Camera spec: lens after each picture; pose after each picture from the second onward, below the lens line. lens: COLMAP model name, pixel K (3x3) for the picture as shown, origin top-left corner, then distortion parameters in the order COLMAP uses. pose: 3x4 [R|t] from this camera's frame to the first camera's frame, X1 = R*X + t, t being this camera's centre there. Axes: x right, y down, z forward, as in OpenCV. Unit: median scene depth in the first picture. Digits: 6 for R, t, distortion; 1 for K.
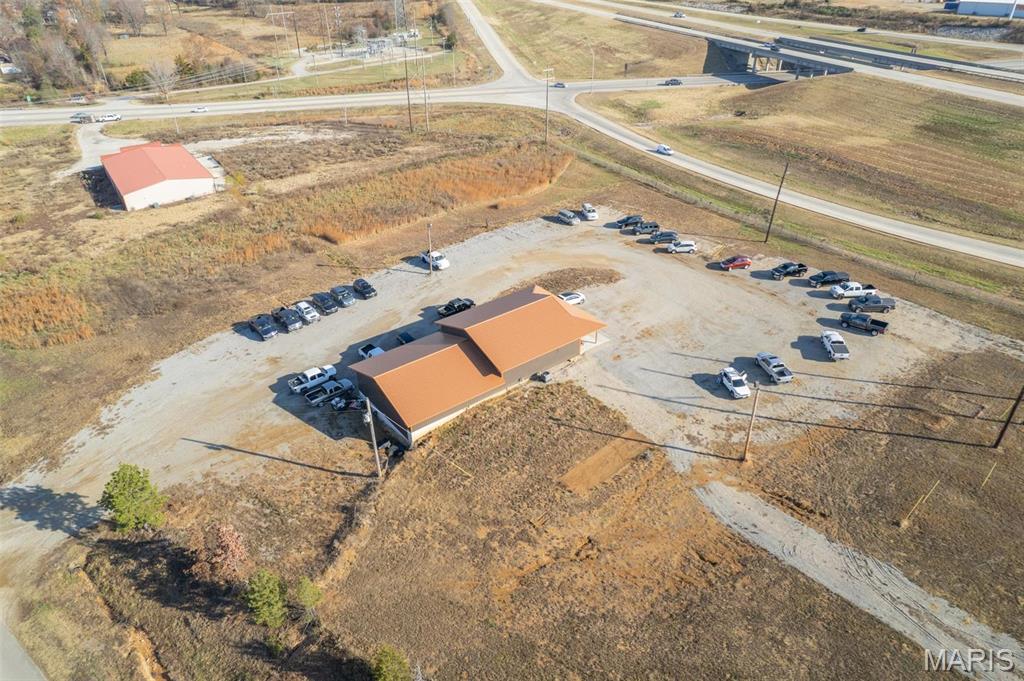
lens RADIAL K [[663.5, 0, 512.0], [0, 663.5, 340.5], [0, 0, 1]] dist [-0.075114, 0.064331]
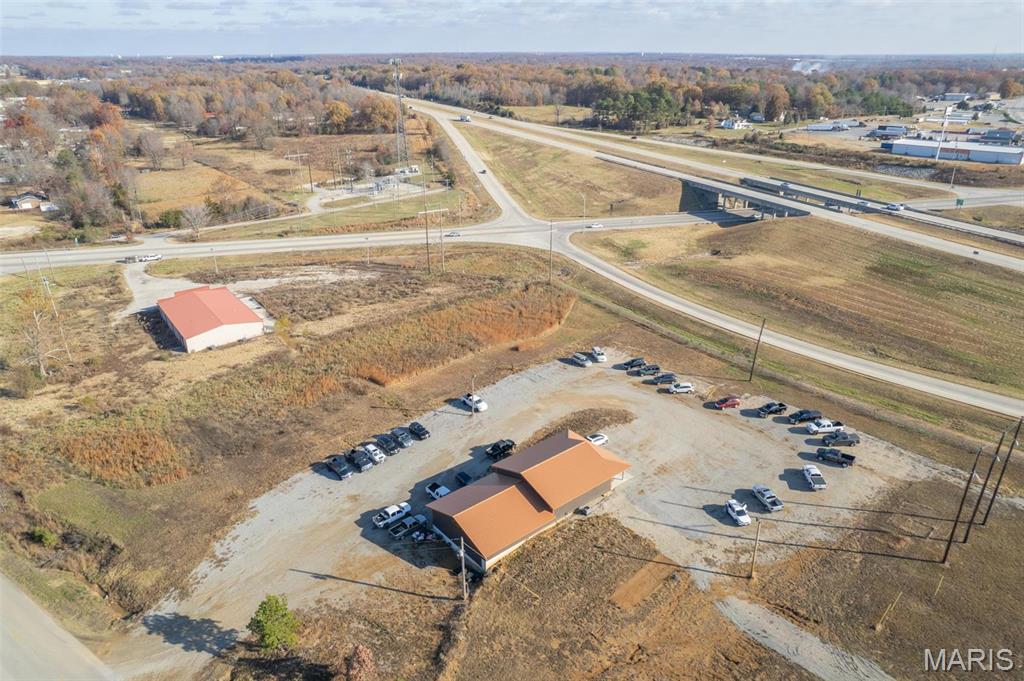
lens RADIAL K [[663.5, 0, 512.0], [0, 663.5, 340.5], [0, 0, 1]] dist [-0.075114, 0.064331]
pose [[0.999293, -0.010771, 0.036029, -0.115991], [0.015992, 0.988869, -0.147930, -0.071524], [-0.034035, 0.148402, 0.988341, -0.234560]]
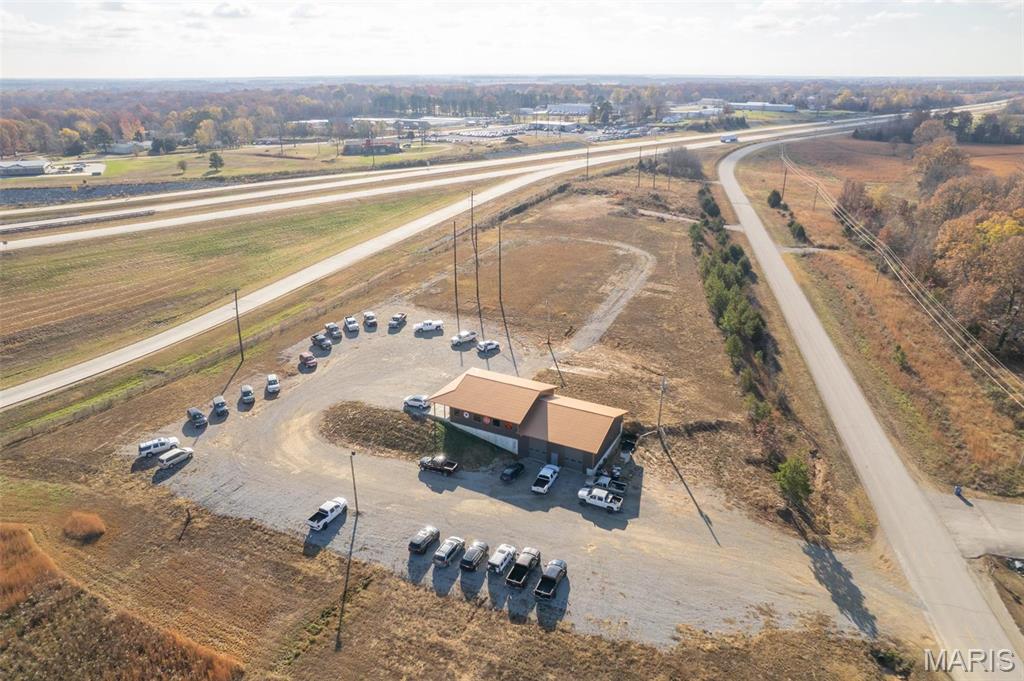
lens RADIAL K [[661.3, 0, 509.0], [0, 661.3, 344.0], [0, 0, 1]] dist [-0.073435, 0.064703]
pose [[-0.407286, -0.343223, 0.846354, -1.009777], [0.492883, 0.697562, 0.520071, -0.714983], [-0.768885, 0.628971, -0.114939, 1.019644]]
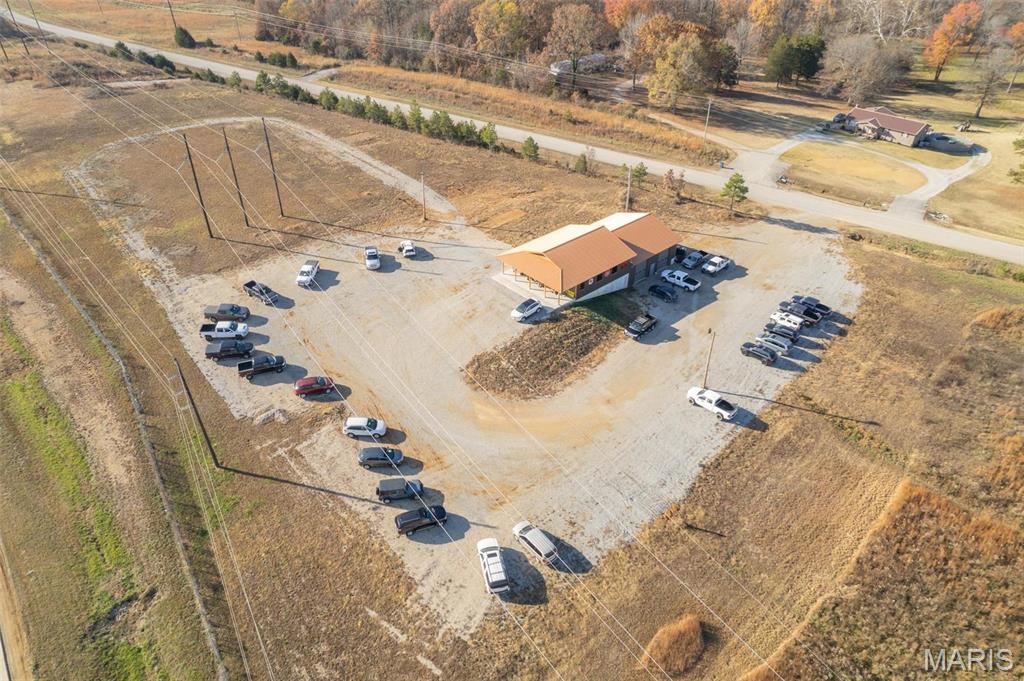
lens RADIAL K [[676.0, 0, 497.1], [0, 676.0, 342.2], [0, 0, 1]] dist [-0.062934, 0.040434]
pose [[-0.998062, 0.042900, -0.045072, 0.194905], [-0.025415, 0.380121, 0.924588, -1.059869], [0.056797, 0.923941, -0.378294, 1.540042]]
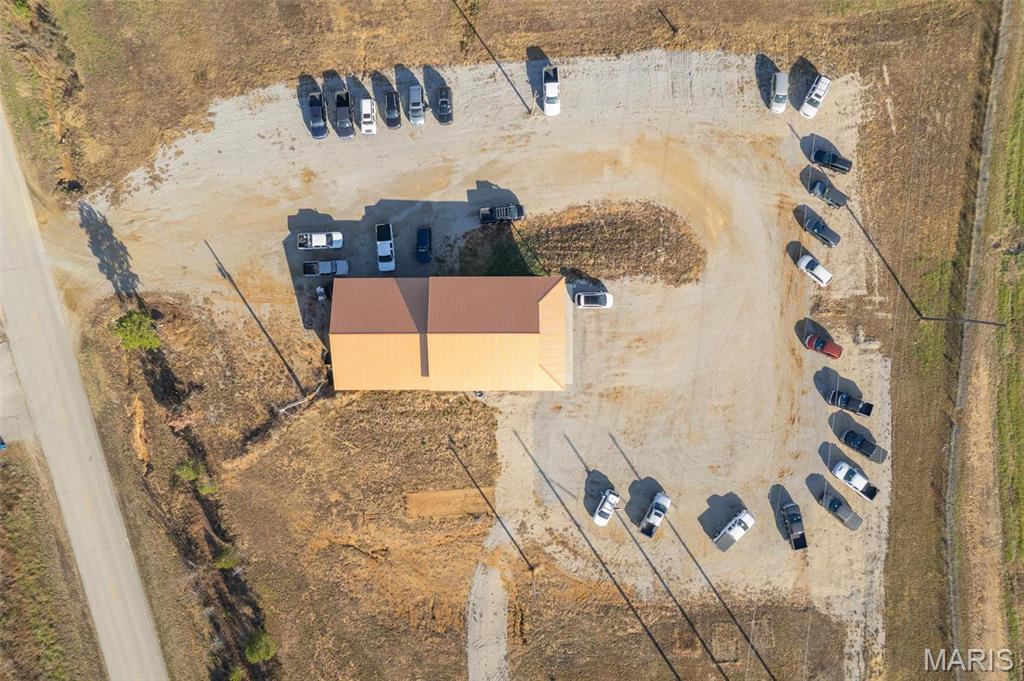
lens RADIAL K [[661.3, 0, 509.0], [0, 661.3, 344.0], [0, 0, 1]] dist [-0.073435, 0.064703]
pose [[0.790895, 0.611591, 0.021020, 0.015391], [-0.338200, 0.408208, 0.847931, -0.819919], [0.510007, -0.677733, 0.529690, 0.457810]]
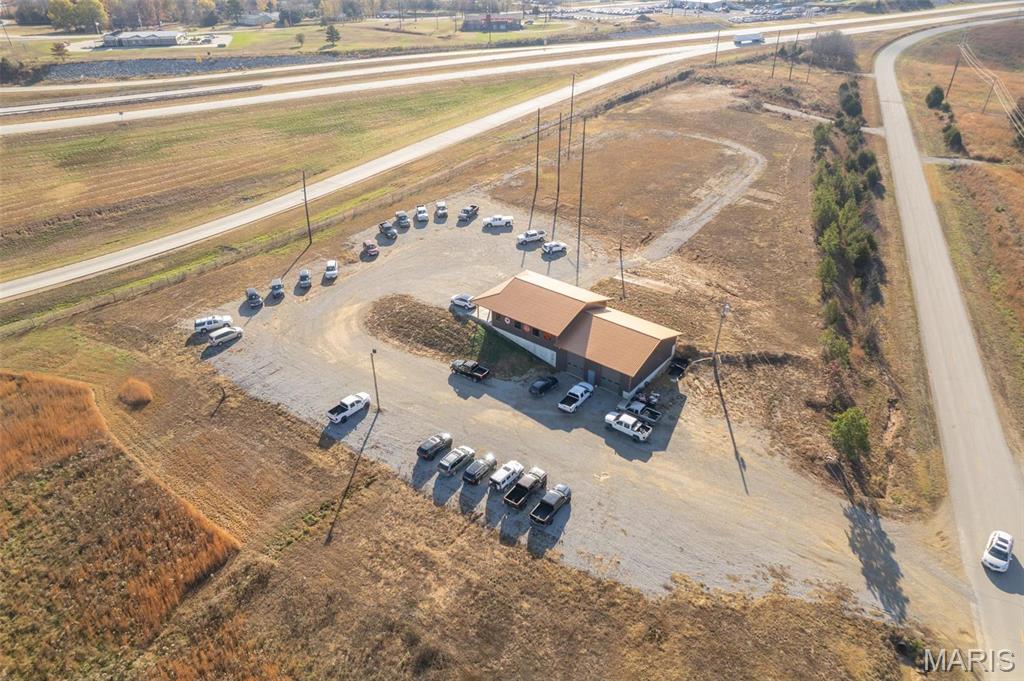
lens RADIAL K [[663.5, 0, 512.0], [0, 663.5, 340.5], [0, 0, 1]] dist [-0.075114, 0.064331]
pose [[-0.217240, -0.503914, 0.835988, -0.985529], [0.528806, 0.659121, 0.534719, -0.626757], [-0.820470, 0.558238, 0.123285, 0.895329]]
